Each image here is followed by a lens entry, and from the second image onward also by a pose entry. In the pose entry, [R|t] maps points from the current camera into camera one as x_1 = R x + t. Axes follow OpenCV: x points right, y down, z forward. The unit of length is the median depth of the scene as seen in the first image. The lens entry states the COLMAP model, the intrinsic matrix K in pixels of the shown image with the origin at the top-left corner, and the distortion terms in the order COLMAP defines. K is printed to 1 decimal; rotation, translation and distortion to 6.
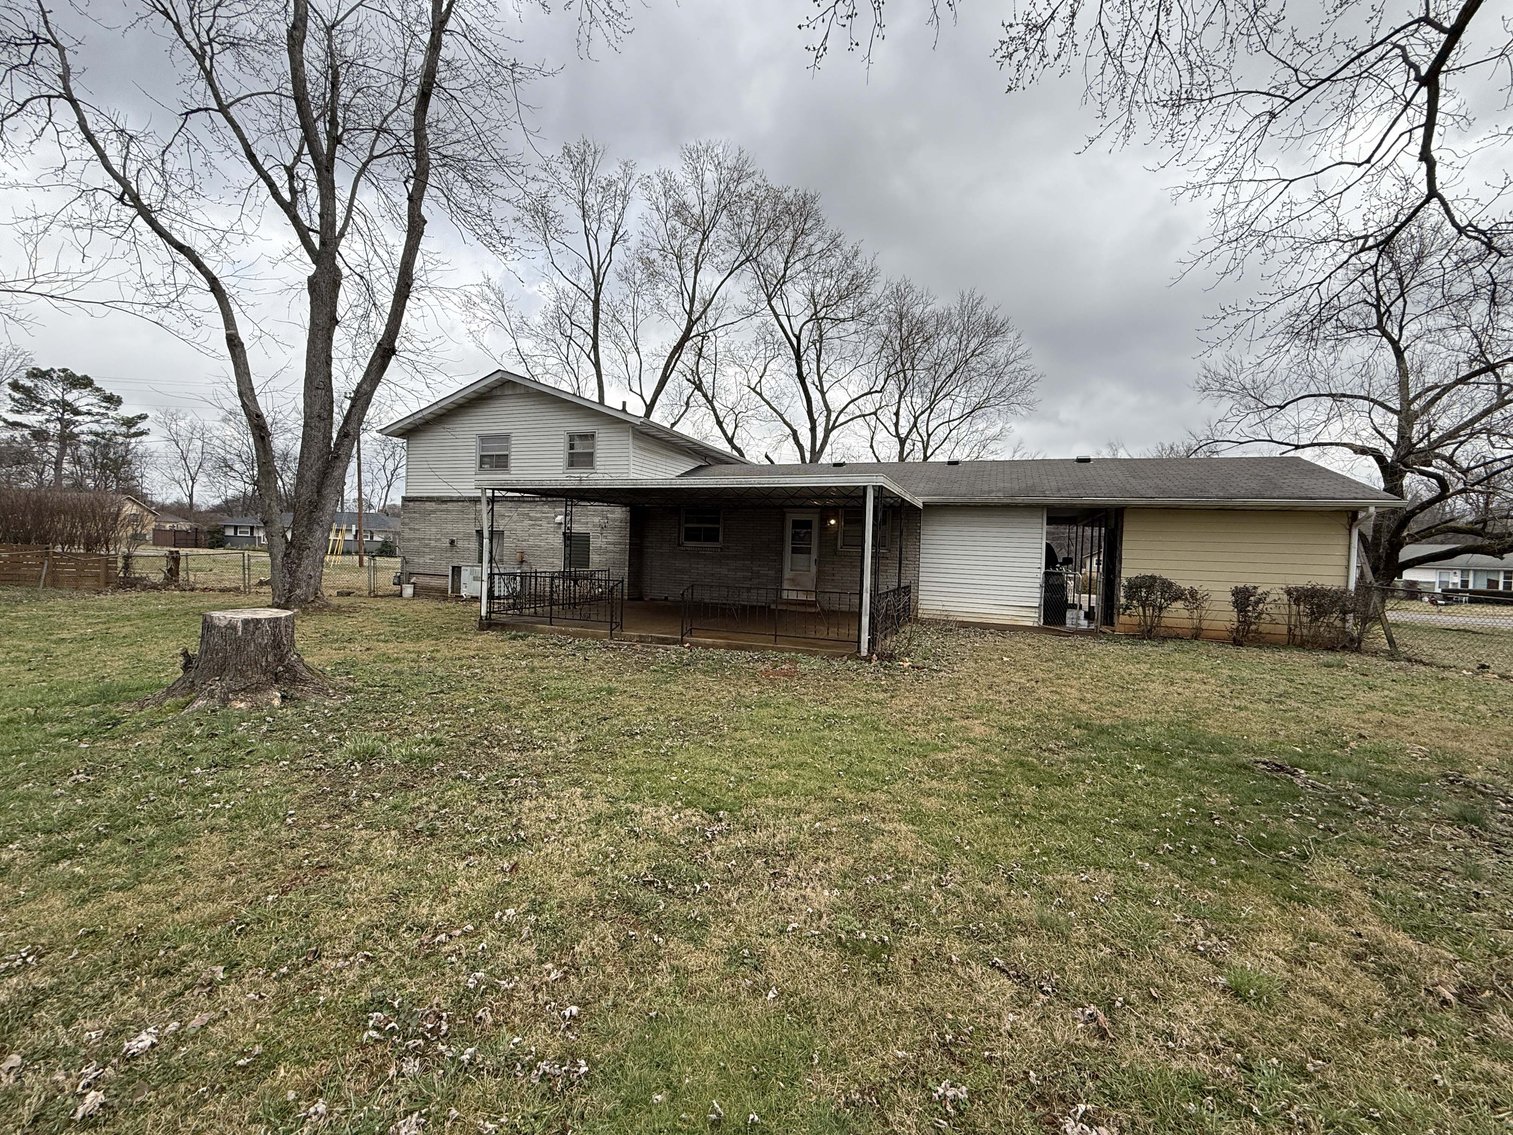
lens RADIAL K [[608.5, 0, 756.9], [0, 608.5, 569.9], [0, 0, 1]] dist [-0.002070, 0.000637]
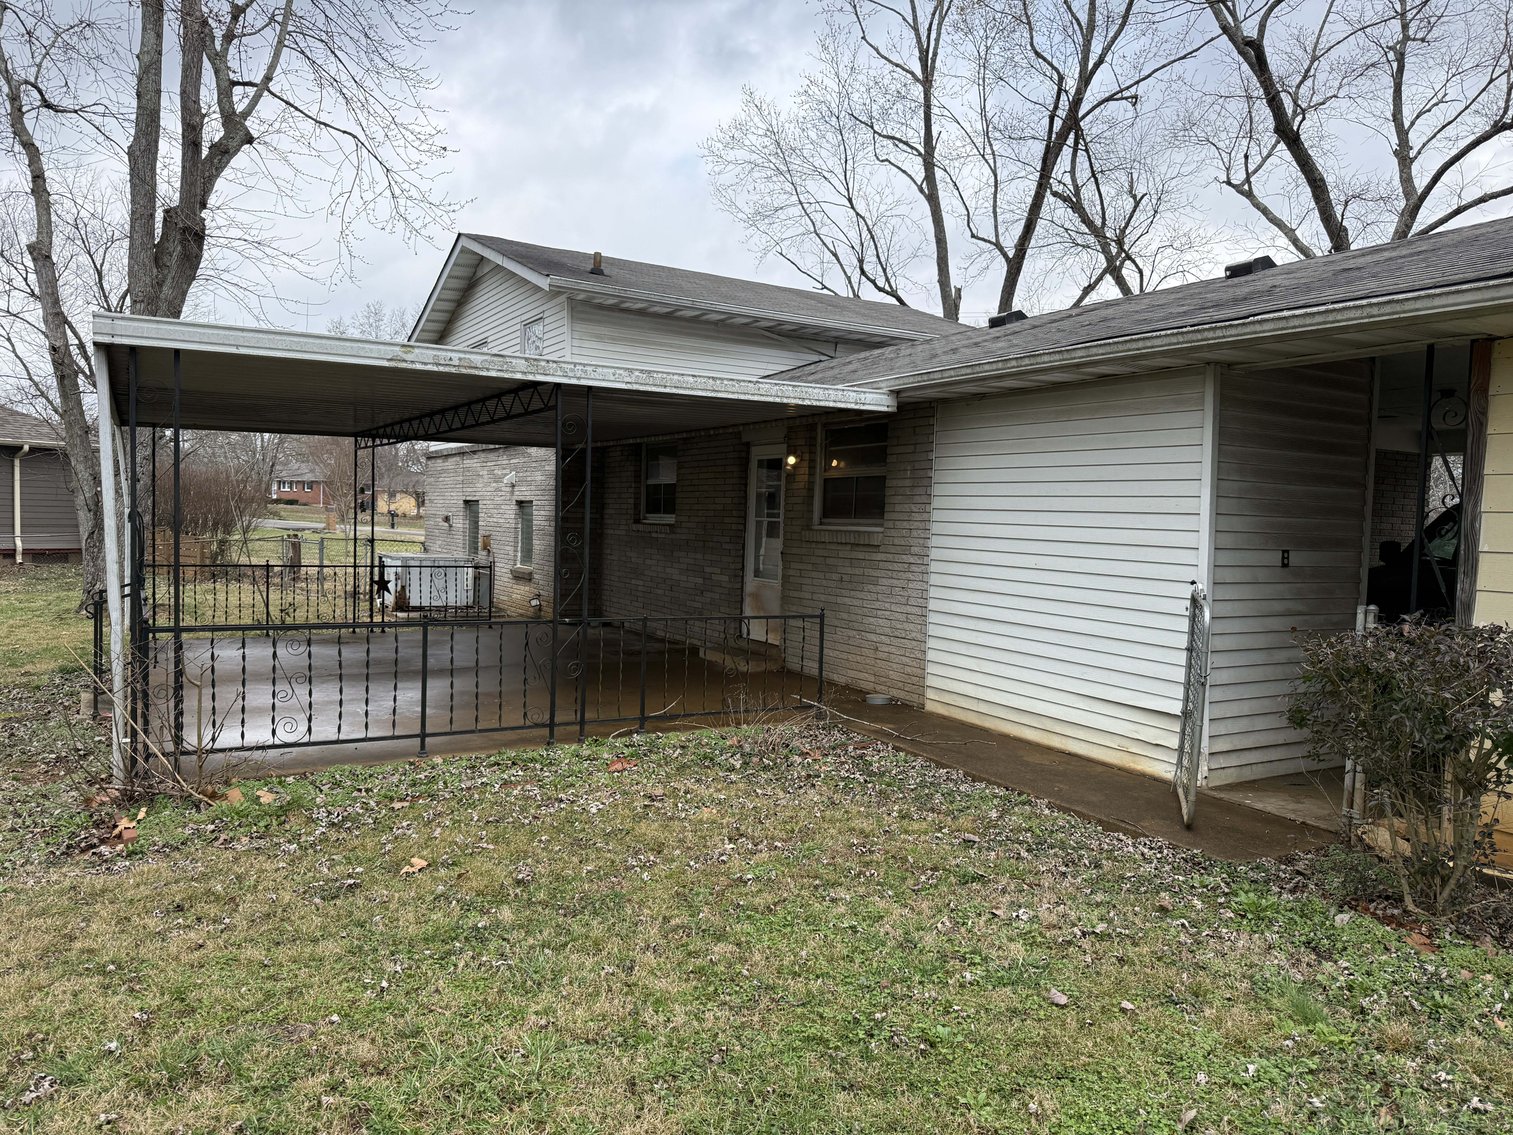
lens RADIAL K [[1063.5, 0, 756.8], [0, 1063.5, 566.9], [0, 0, 1]] dist [0.002886, 0.000360]
pose [[0.776343, 0.019416, -0.630011, 0.516094], [-0.028306, 0.999591, -0.004075, -0.001850], [0.629675, 0.020997, 0.776575, 0.387177]]
